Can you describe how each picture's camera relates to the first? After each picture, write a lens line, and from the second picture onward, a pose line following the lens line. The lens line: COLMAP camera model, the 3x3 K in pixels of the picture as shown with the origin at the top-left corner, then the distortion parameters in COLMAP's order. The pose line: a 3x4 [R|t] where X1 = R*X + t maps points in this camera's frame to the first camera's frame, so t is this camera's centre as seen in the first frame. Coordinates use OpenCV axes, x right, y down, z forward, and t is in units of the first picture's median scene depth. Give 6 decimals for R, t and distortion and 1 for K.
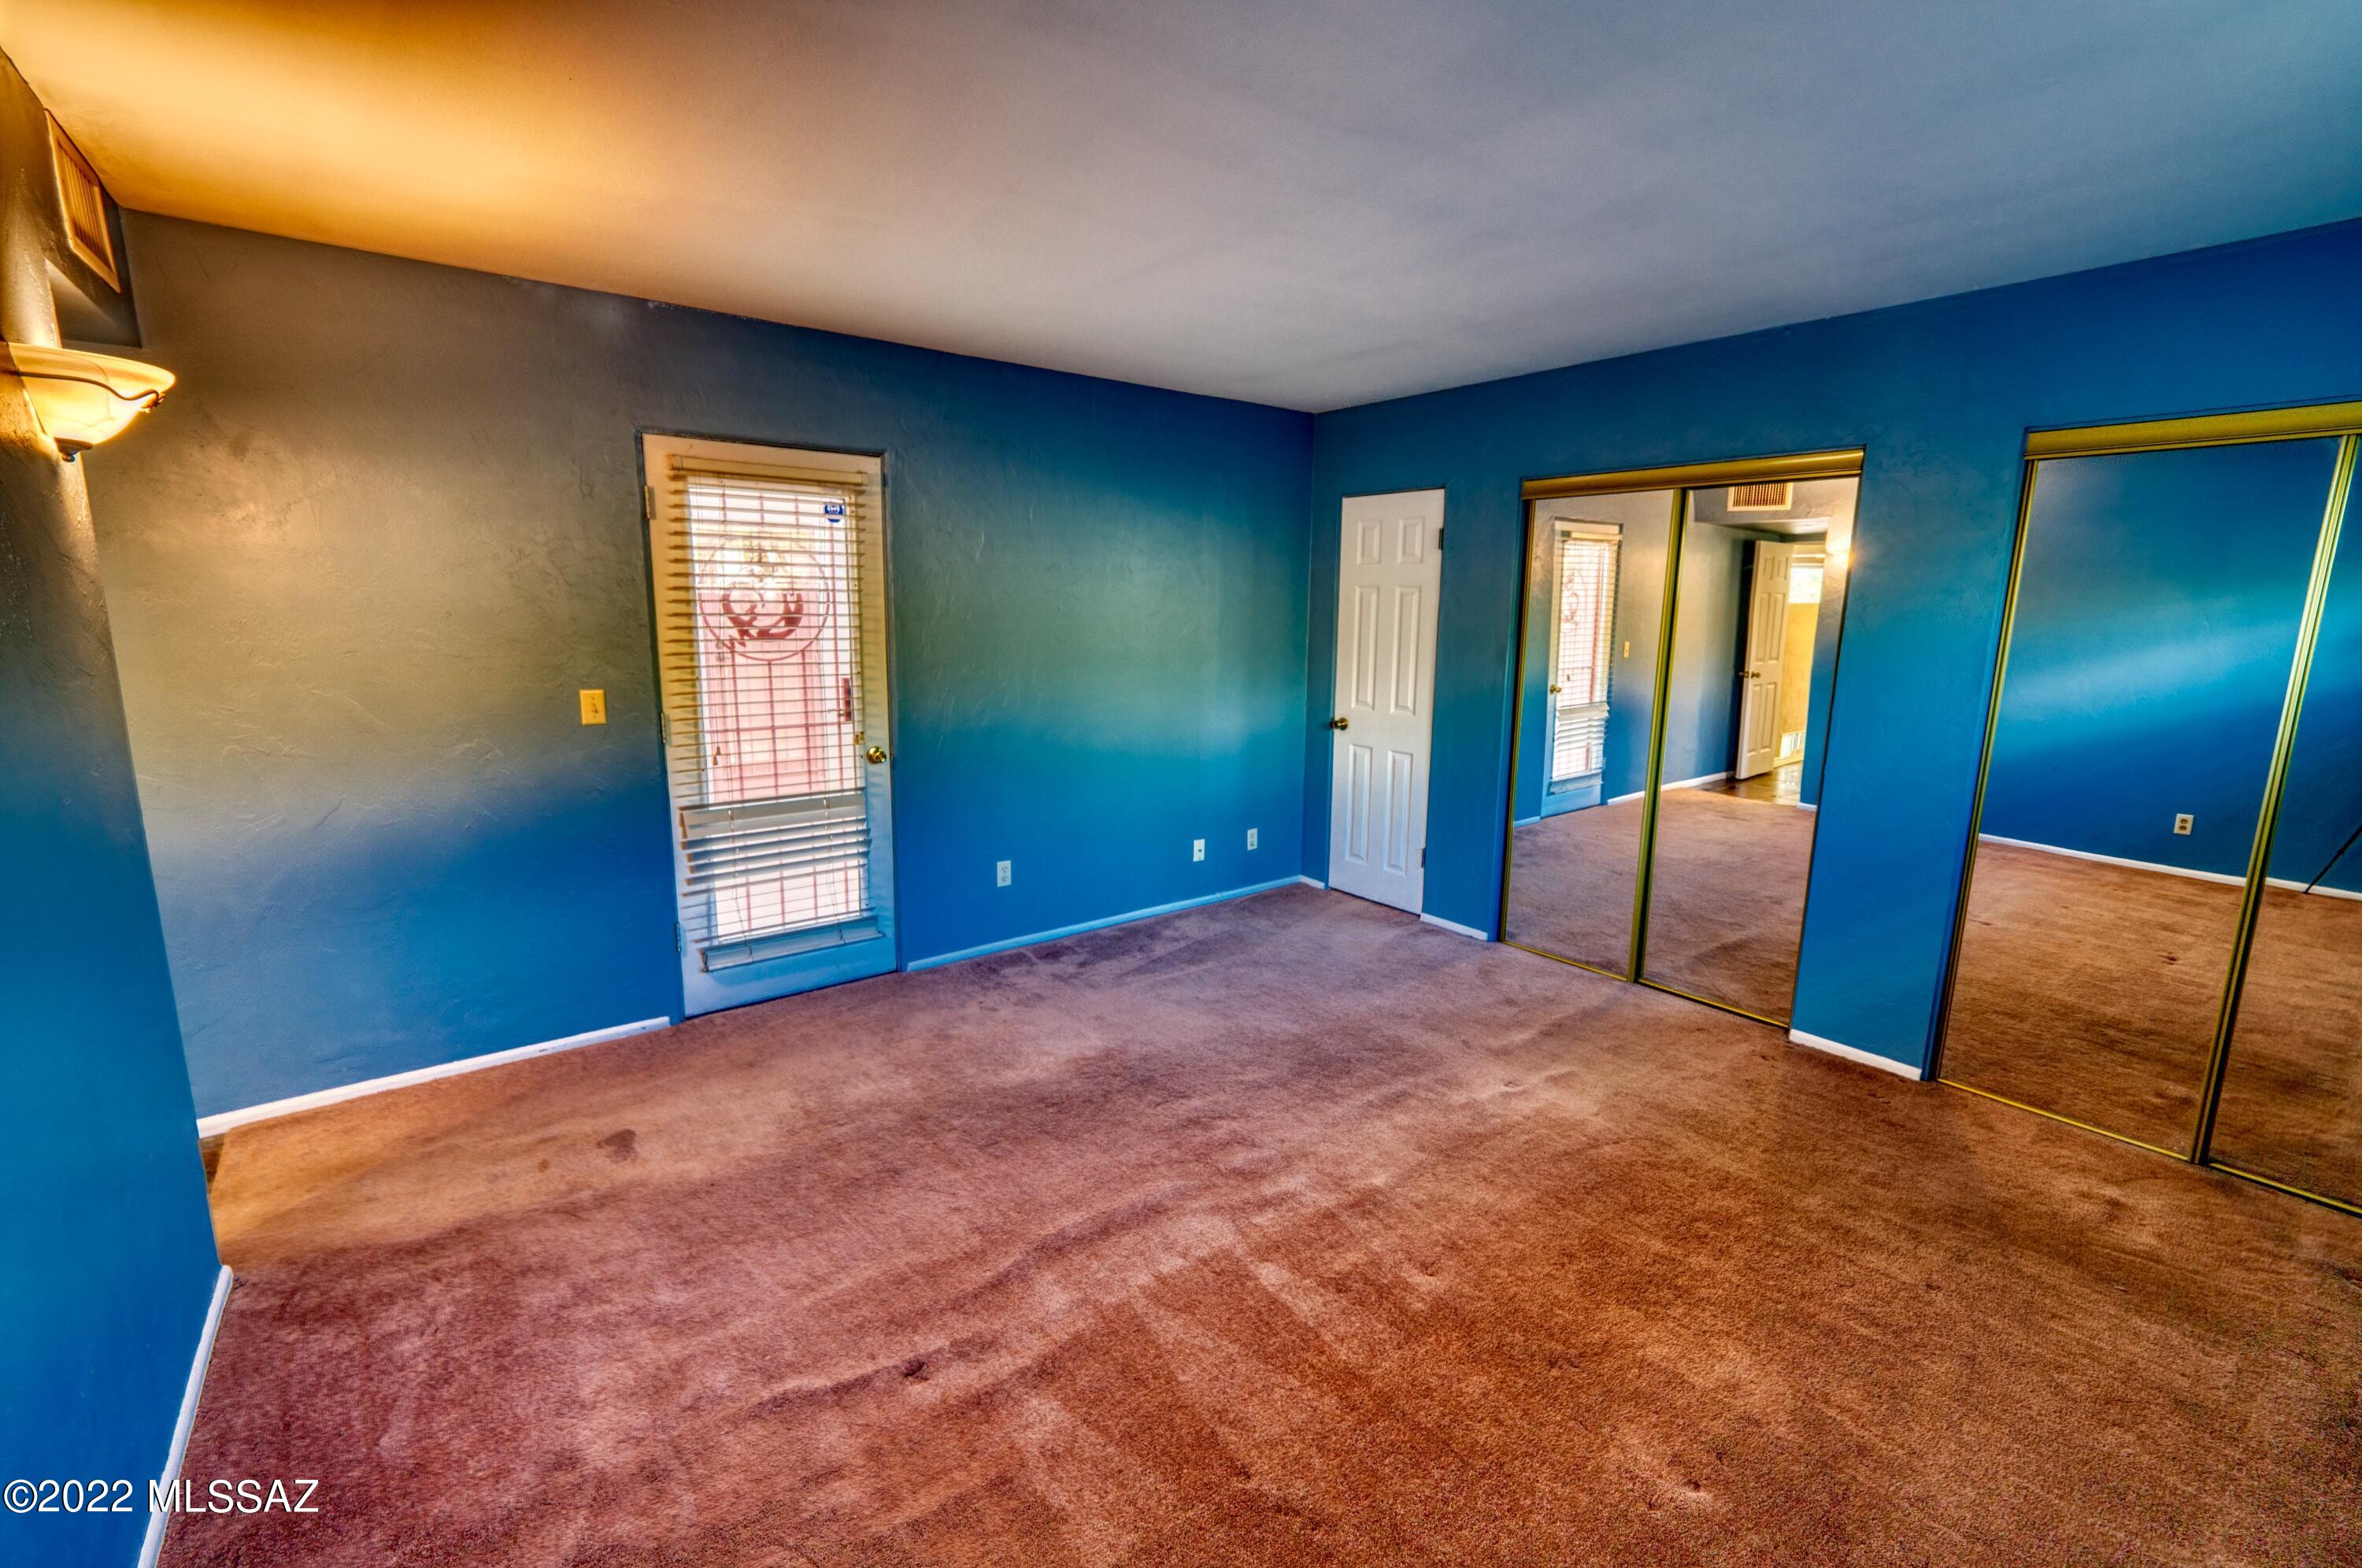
lens RADIAL K [[967.2, 0, 1180.5], [0, 967.2, 776.8], [0, 0, 1]] dist [0.000839, 0.000045]
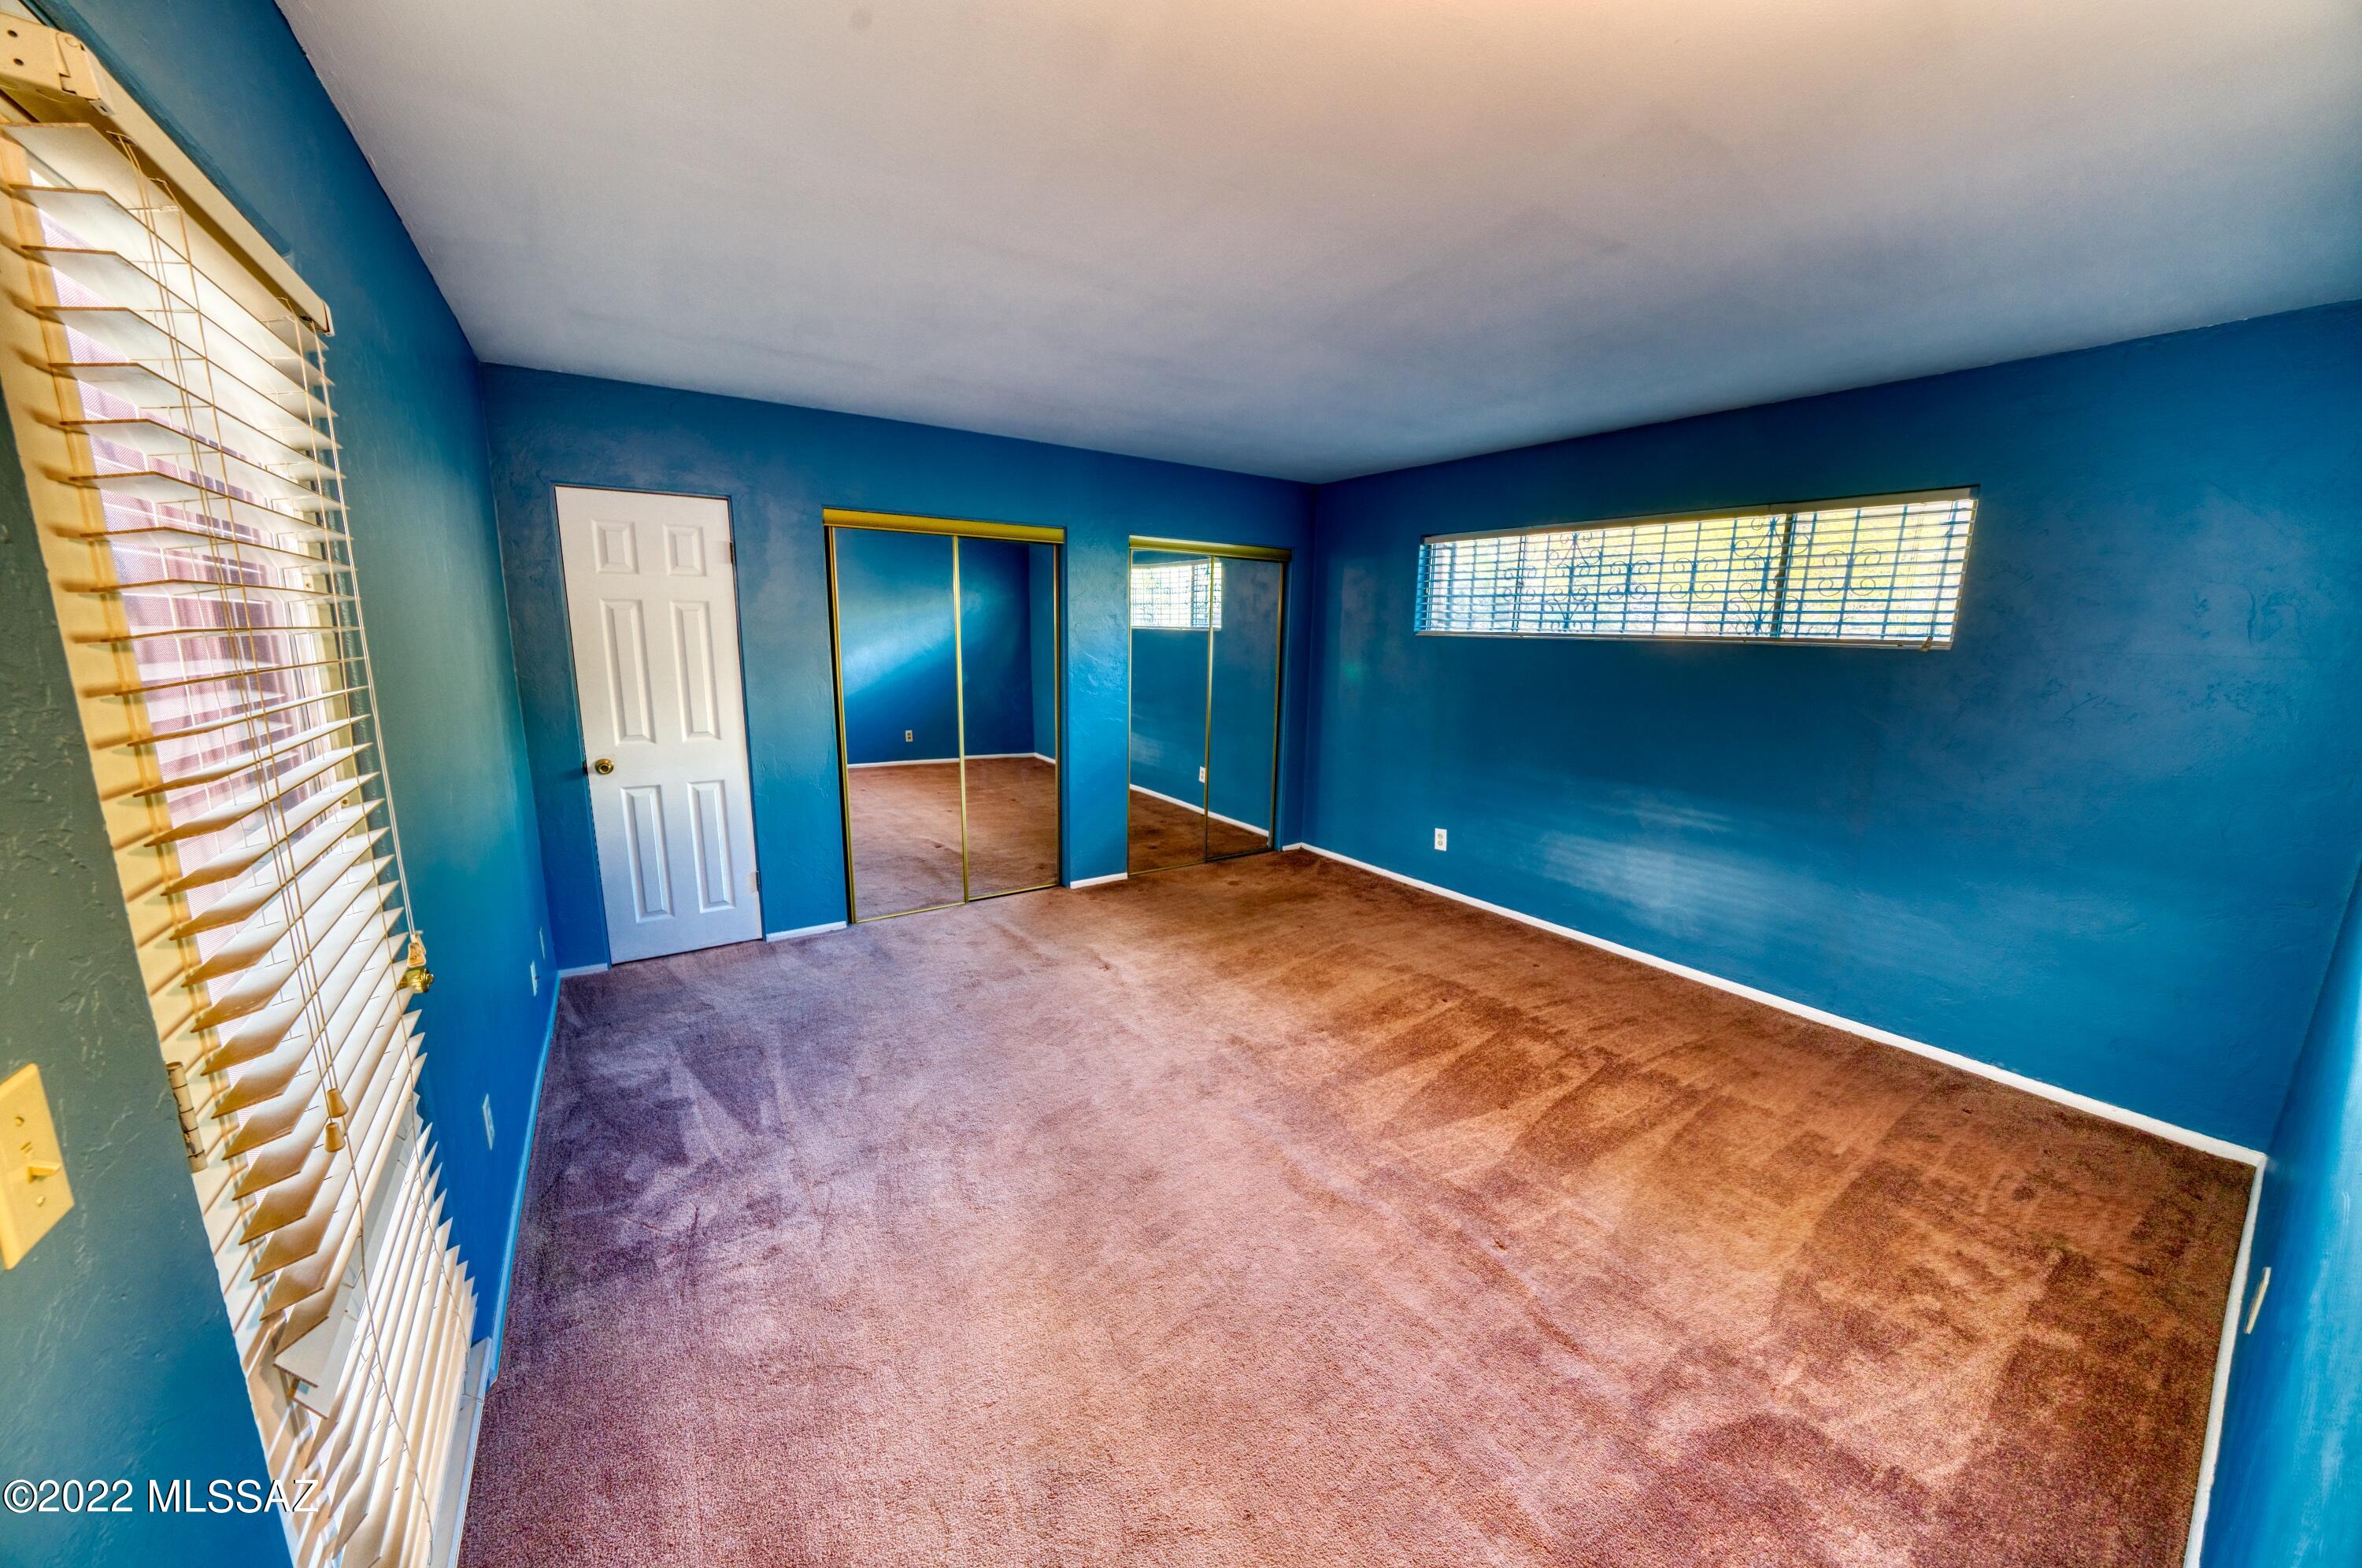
lens RADIAL K [[814.4, 0, 1178.7], [0, 814.4, 777.7], [0, 0, 1]] dist [-0.001445, 0.000060]
pose [[0.096802, -0.197123, 0.975588, -0.510651], [0.163103, 0.970082, 0.179827, -0.099481], [-0.981849, 0.141714, 0.126057, 0.482618]]
